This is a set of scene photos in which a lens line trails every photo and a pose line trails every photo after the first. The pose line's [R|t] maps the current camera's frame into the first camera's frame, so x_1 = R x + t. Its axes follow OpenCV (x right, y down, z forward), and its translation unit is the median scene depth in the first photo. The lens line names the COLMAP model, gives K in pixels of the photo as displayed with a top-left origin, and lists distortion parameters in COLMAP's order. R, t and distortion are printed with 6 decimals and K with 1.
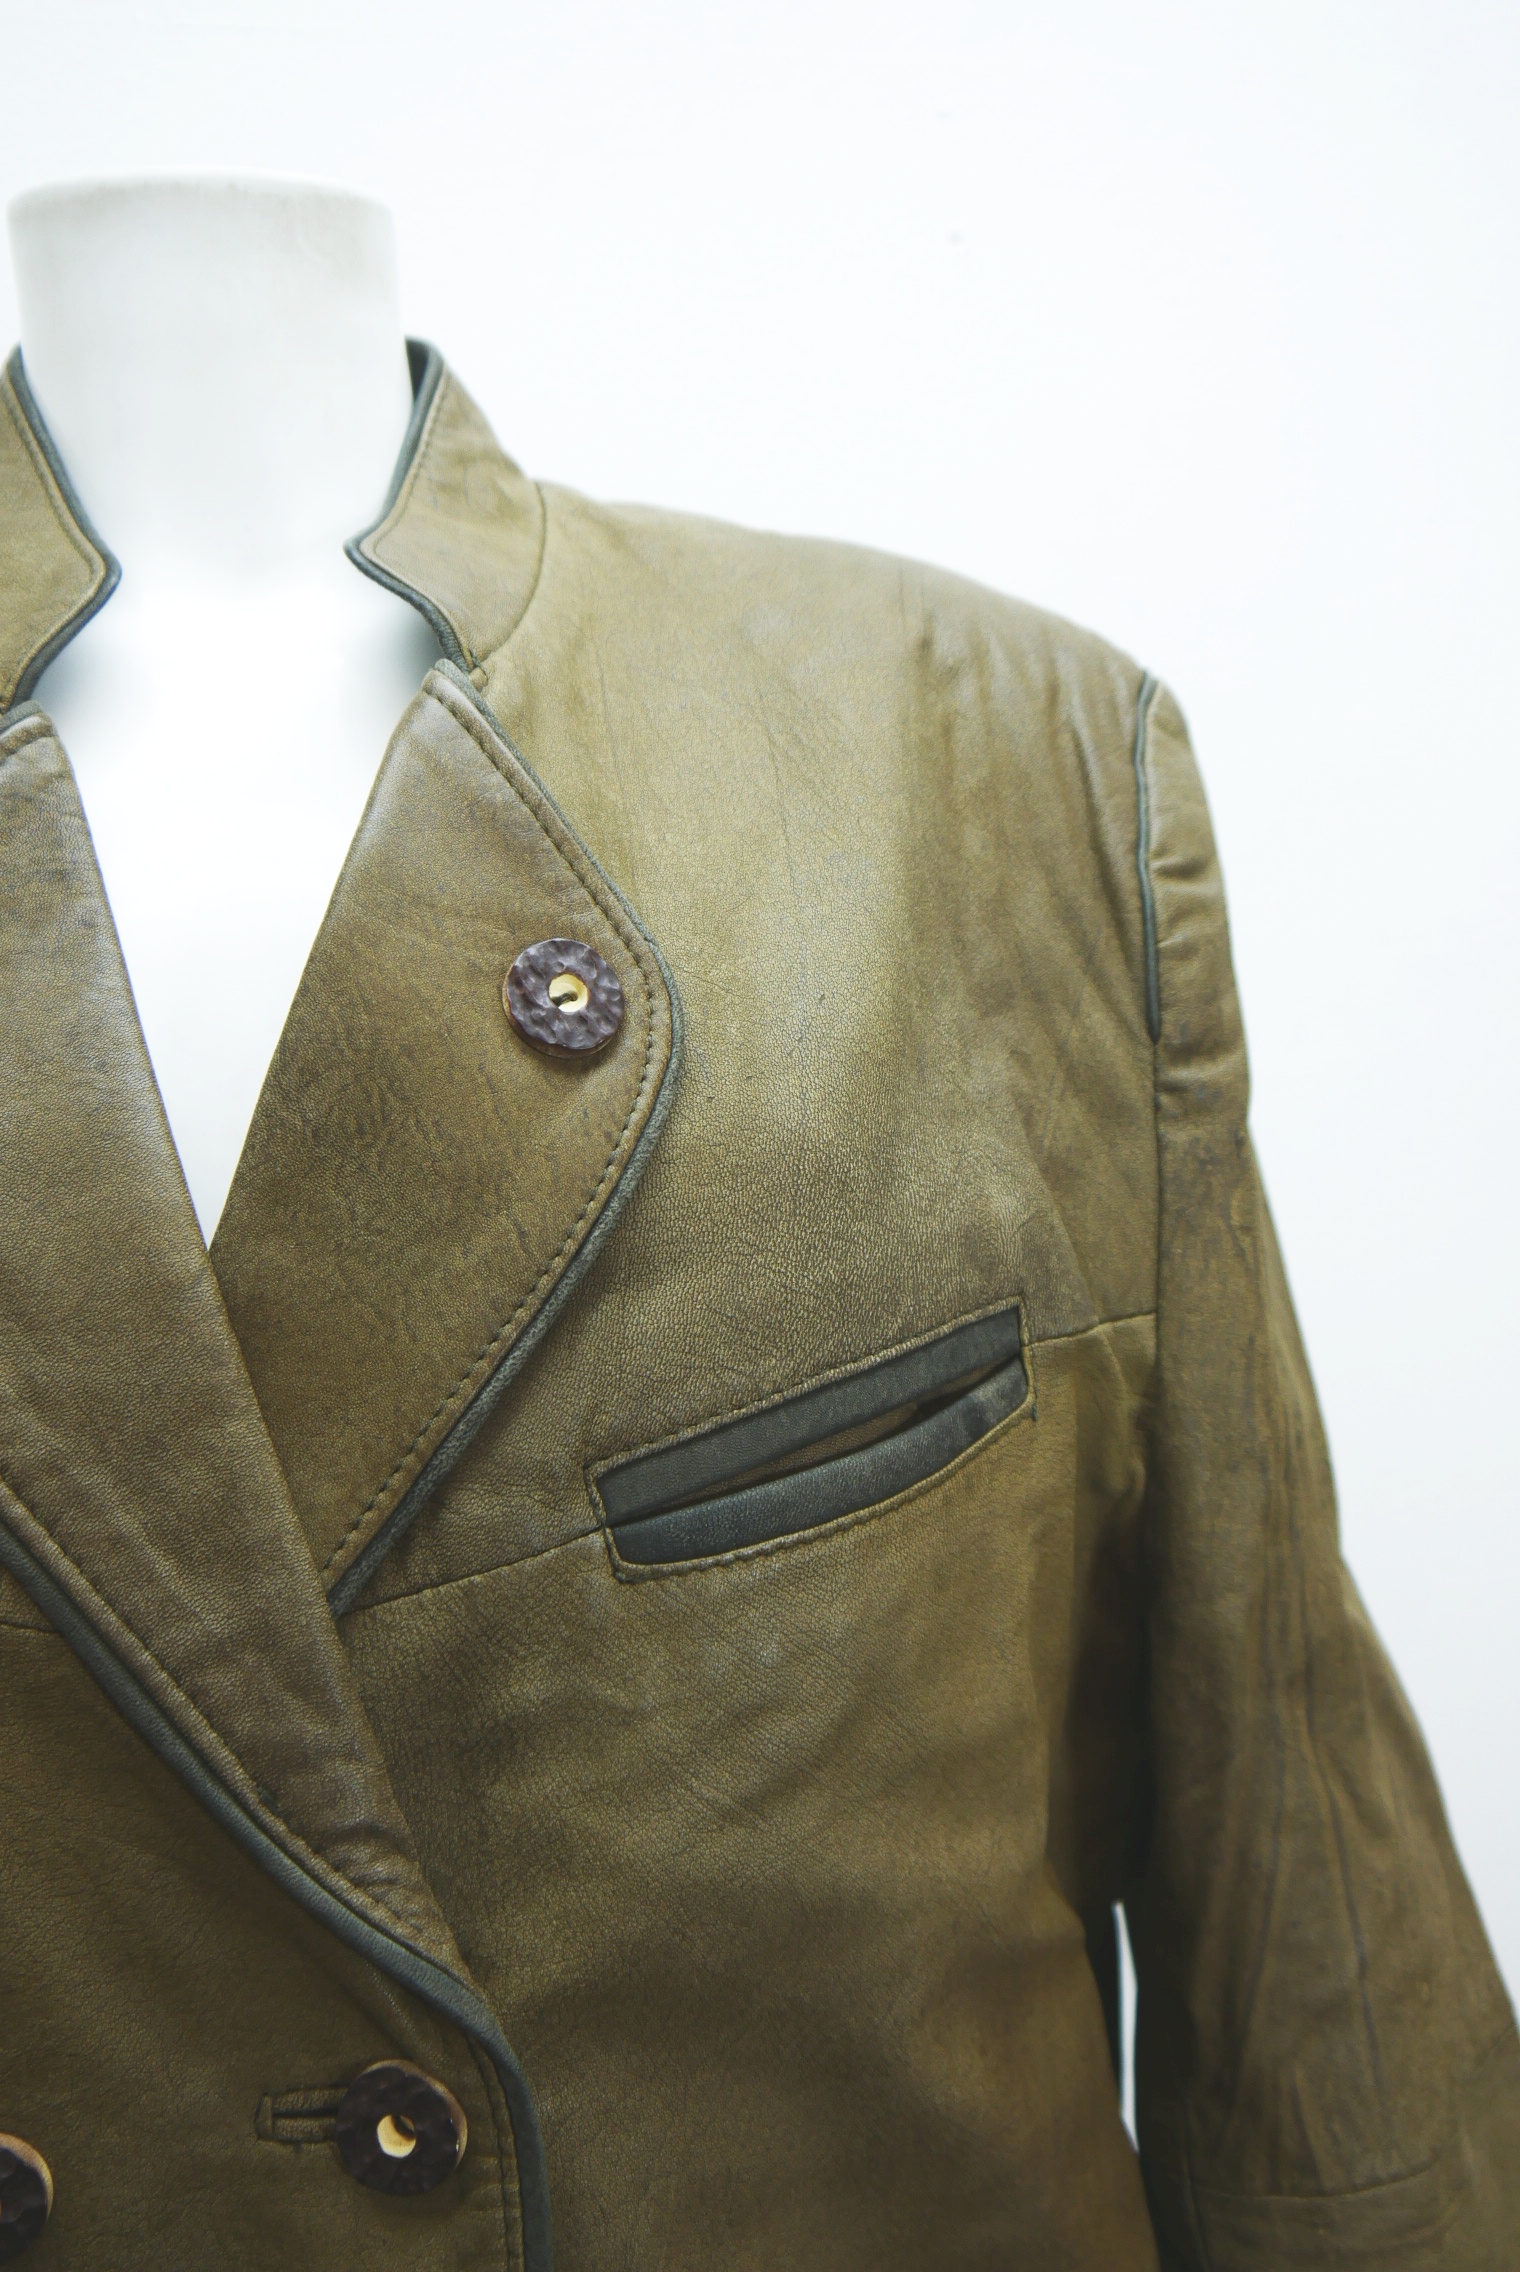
lens RADIAL K [[1889.6, 0, 766.1], [0, 1889.6, 1127.1], [0, 0, 1]] dist [-0.050580, 0.022131]
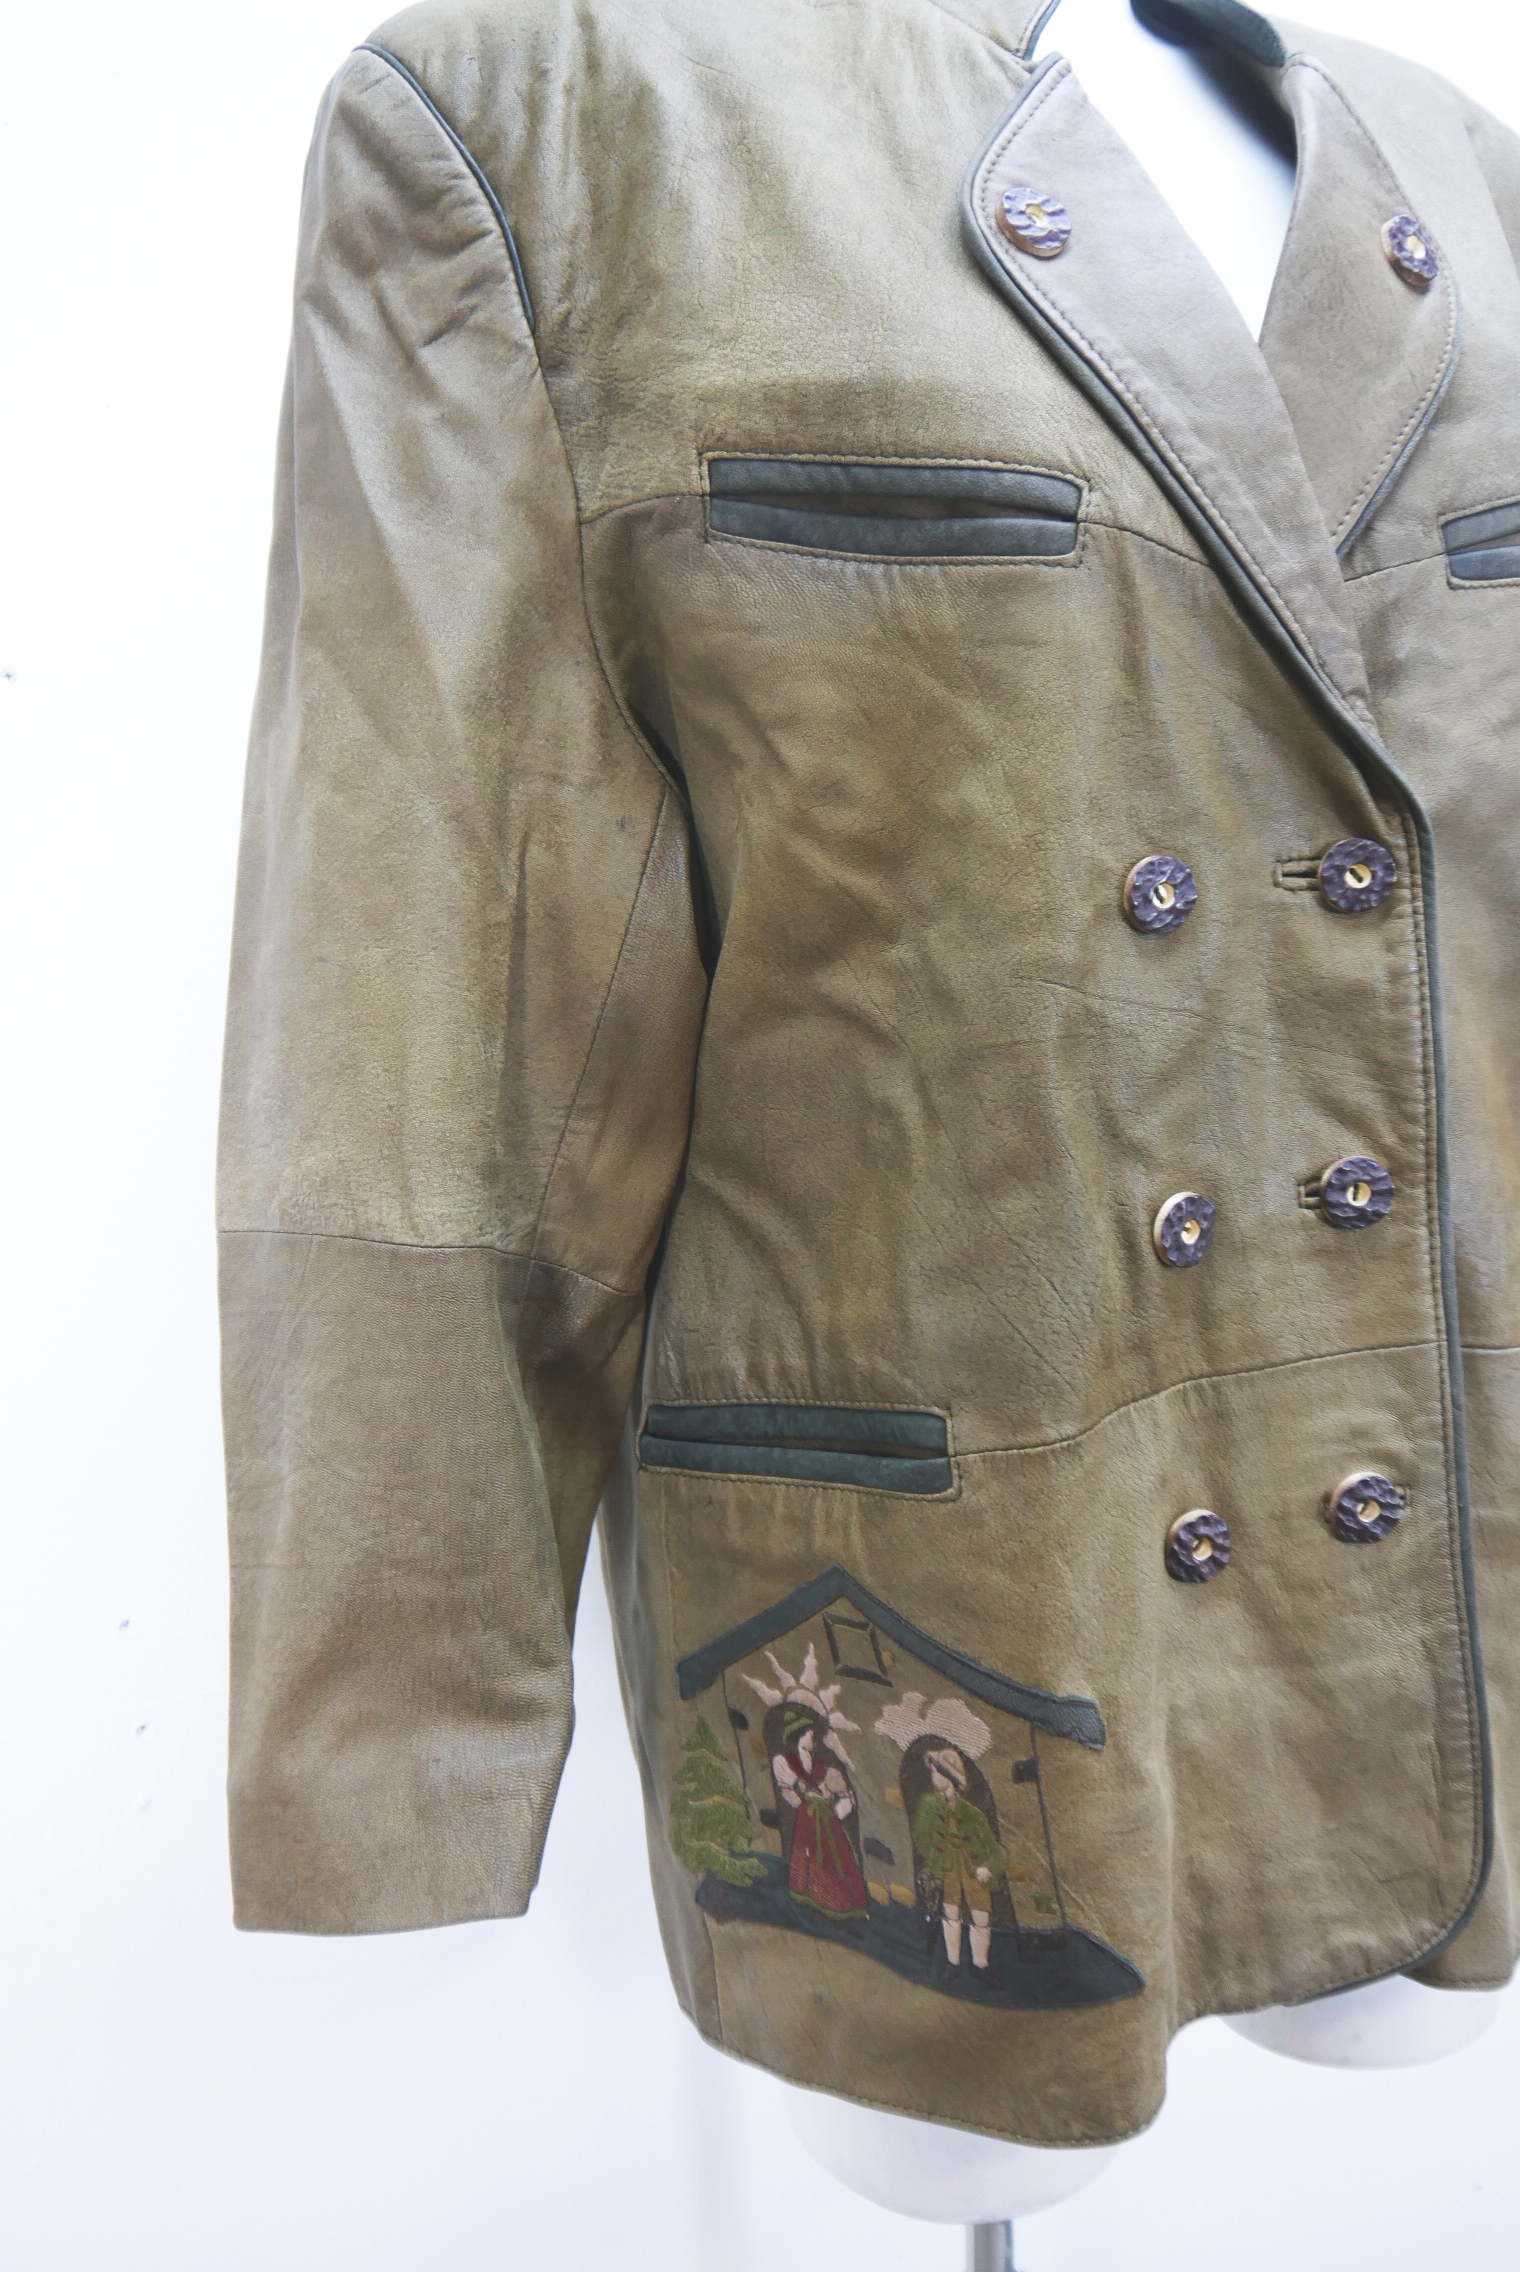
lens RADIAL K [[1889.6, 0, 766.1], [0, 1889.6, 1127.1], [0, 0, 1]] dist [-0.050580, 0.022131]
pose [[0.984716, -0.009079, 0.173931, -0.940804], [-0.010691, 0.993606, 0.112392, 0.513589], [-0.173839, -0.112534, 0.978323, -0.602479]]
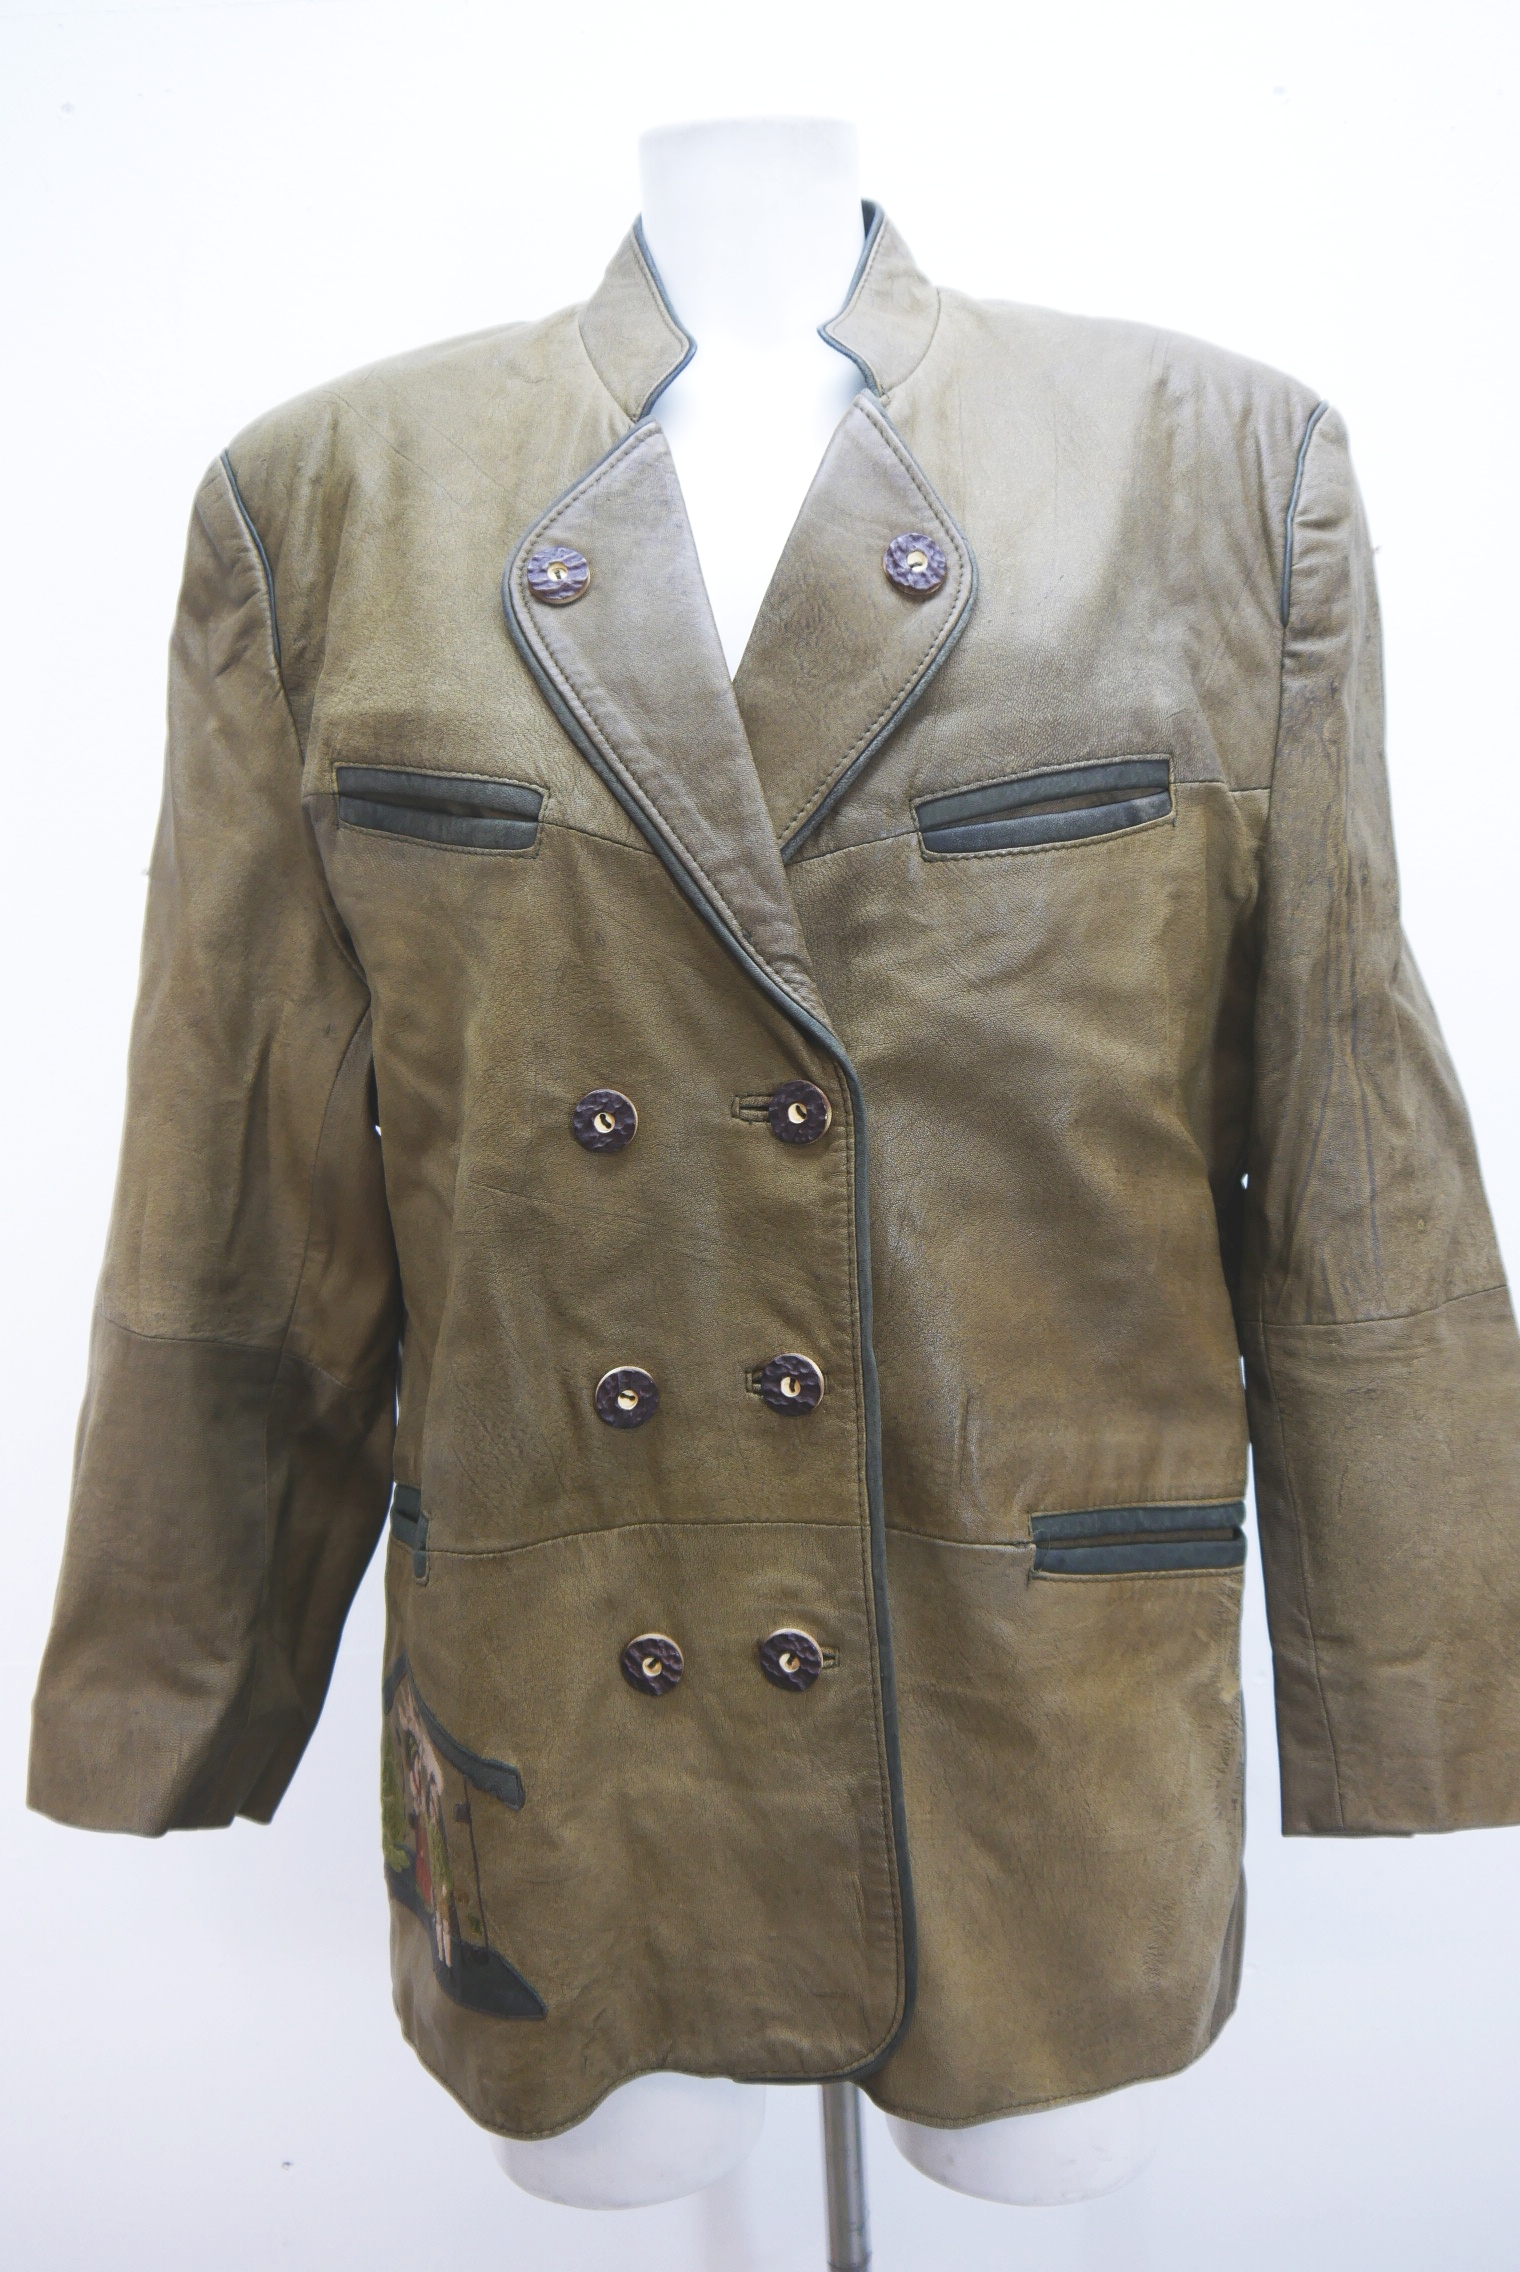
lens RADIAL K [[1889.6, 0, 766.1], [0, 1889.6, 1127.1], [0, 0, 1]] dist [-0.050580, 0.022131]
pose [[0.967702, 0.070213, -0.242121, 0.242388], [-0.047758, 0.994098, 0.097403, 0.311784], [0.247531, -0.082694, 0.965345, -0.905973]]
